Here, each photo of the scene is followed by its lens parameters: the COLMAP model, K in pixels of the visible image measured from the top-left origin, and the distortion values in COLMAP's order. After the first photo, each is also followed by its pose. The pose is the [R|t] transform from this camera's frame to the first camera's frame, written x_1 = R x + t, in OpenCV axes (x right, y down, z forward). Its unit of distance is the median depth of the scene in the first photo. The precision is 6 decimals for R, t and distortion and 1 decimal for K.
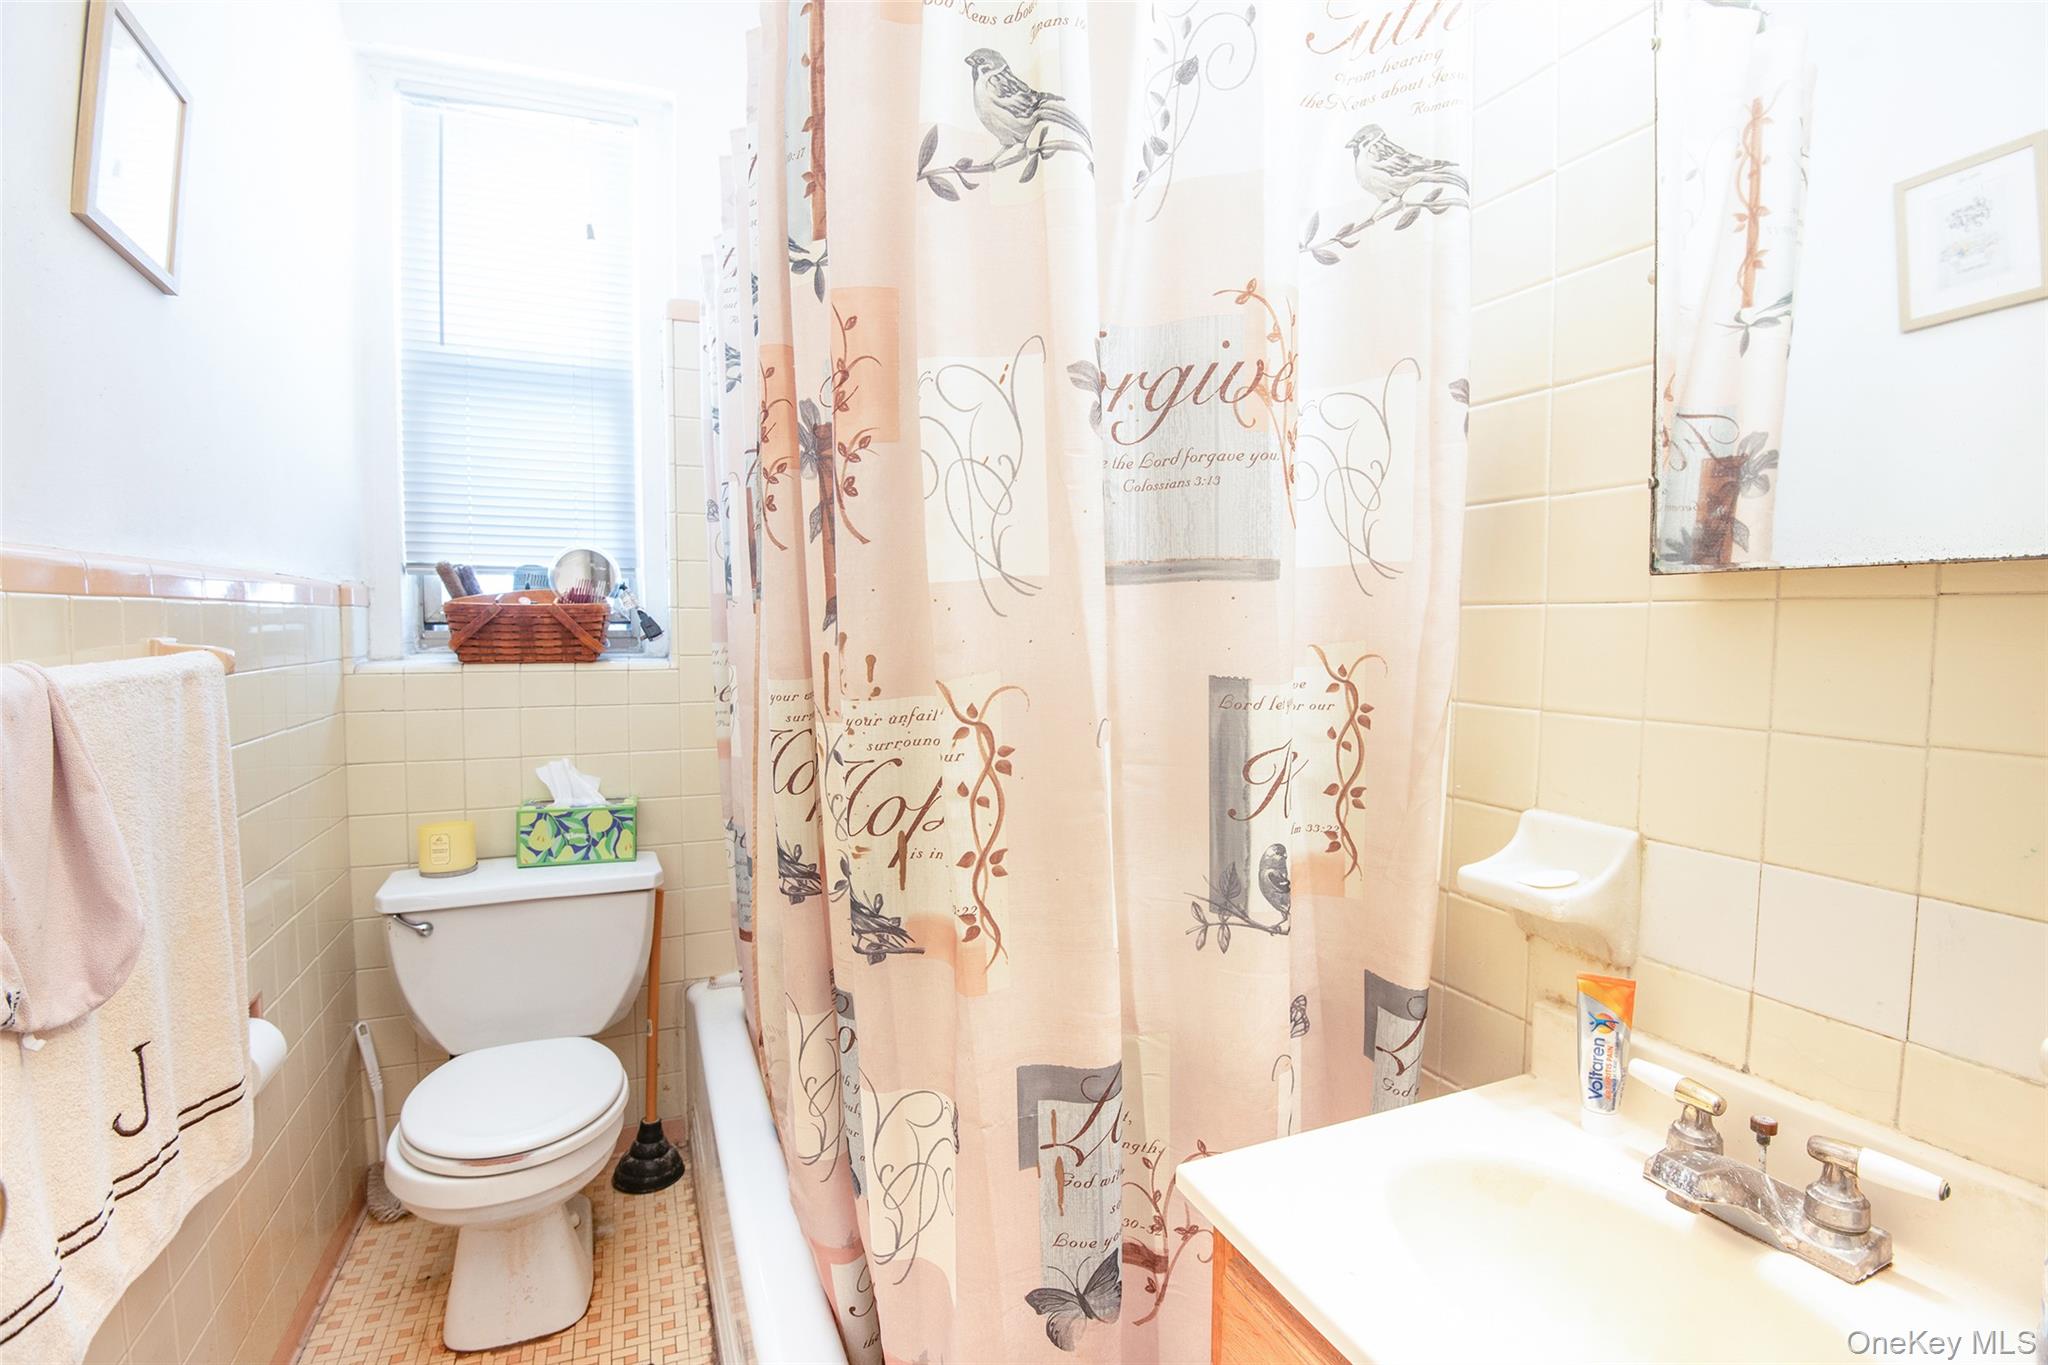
lens RADIAL K [[971.5, 0, 1019.7], [0, 971.5, 680.6], [0, 0, 1]] dist [-0.023266, -0.006036]
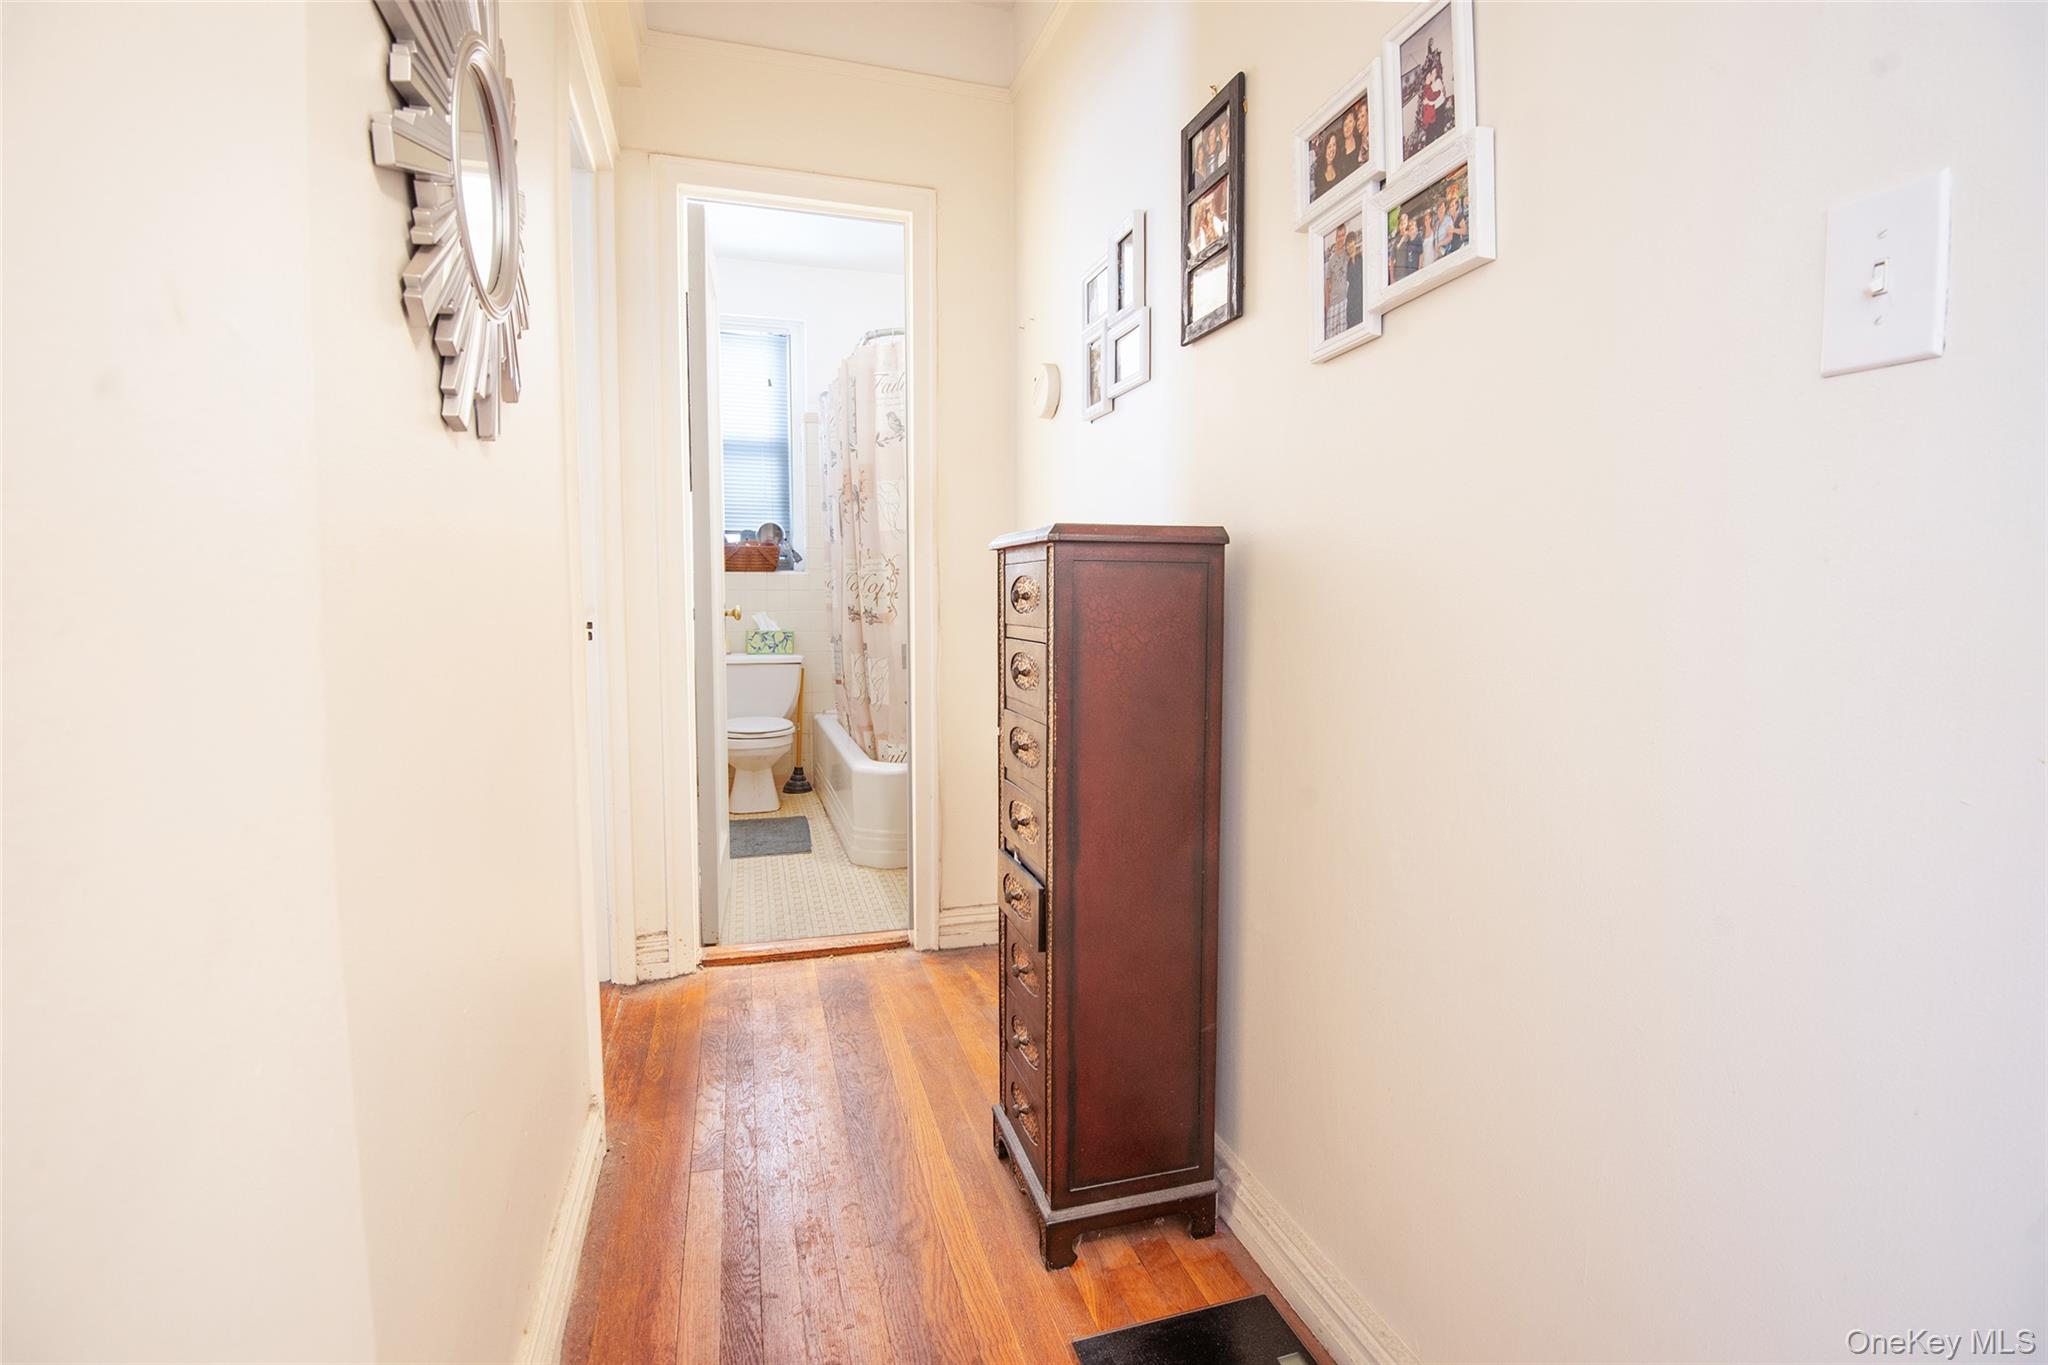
lens RADIAL K [[971.5, 0, 1030.5], [0, 971.5, 672.8], [0, 0, 1]] dist [-0.023266, -0.006036]
pose [[0.996975, 0.003031, -0.077666, 0.711302], [-0.001133, 0.999700, 0.024470, 0.330502], [0.077717, -0.024308, 0.996679, -2.560220]]
